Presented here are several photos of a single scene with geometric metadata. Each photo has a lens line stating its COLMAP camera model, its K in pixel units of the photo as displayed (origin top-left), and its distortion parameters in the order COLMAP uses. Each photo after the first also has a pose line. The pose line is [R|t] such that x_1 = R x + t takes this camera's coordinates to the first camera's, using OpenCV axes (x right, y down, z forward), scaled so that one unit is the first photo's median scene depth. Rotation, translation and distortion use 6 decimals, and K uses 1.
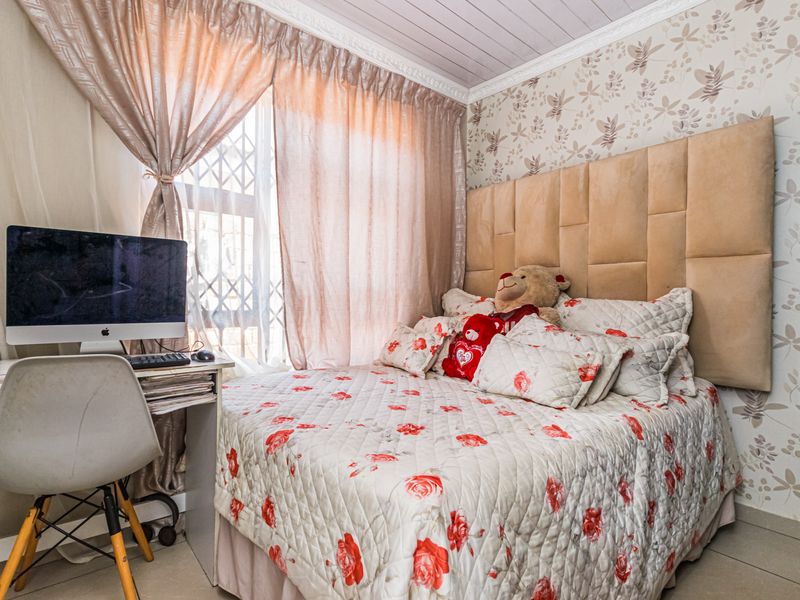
lens RADIAL K [[424.5, 0, 400.0], [0, 424.5, 302.5], [0, 0, 1]] dist [-0.015562, 0.000453]
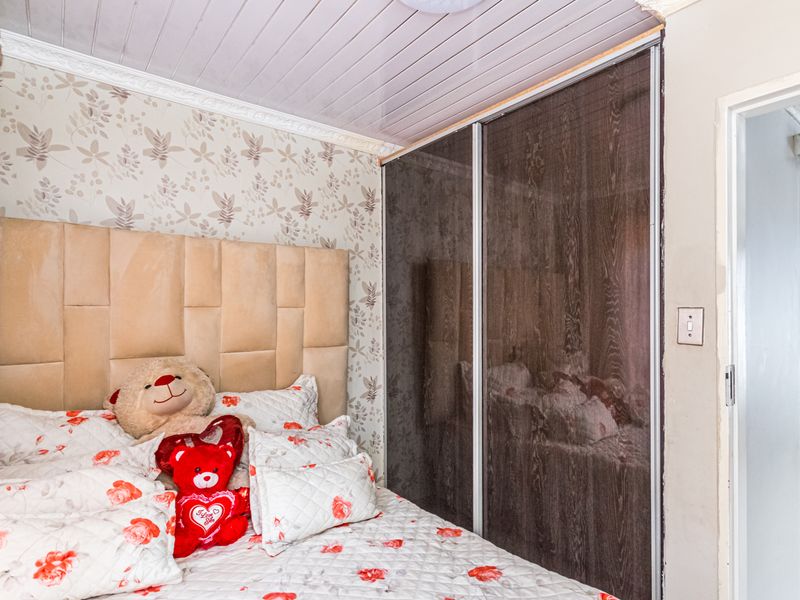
lens RADIAL K [[424.5, 0, 422.5], [0, 424.5, 320.4], [0, 0, 1]] dist [-0.015562, 0.000453]
pose [[0.023701, -0.013644, 0.999626, -0.545894], [-0.000773, 0.999906, 0.013667, -0.208459], [-0.999719, -0.001096, 0.023688, 0.661022]]
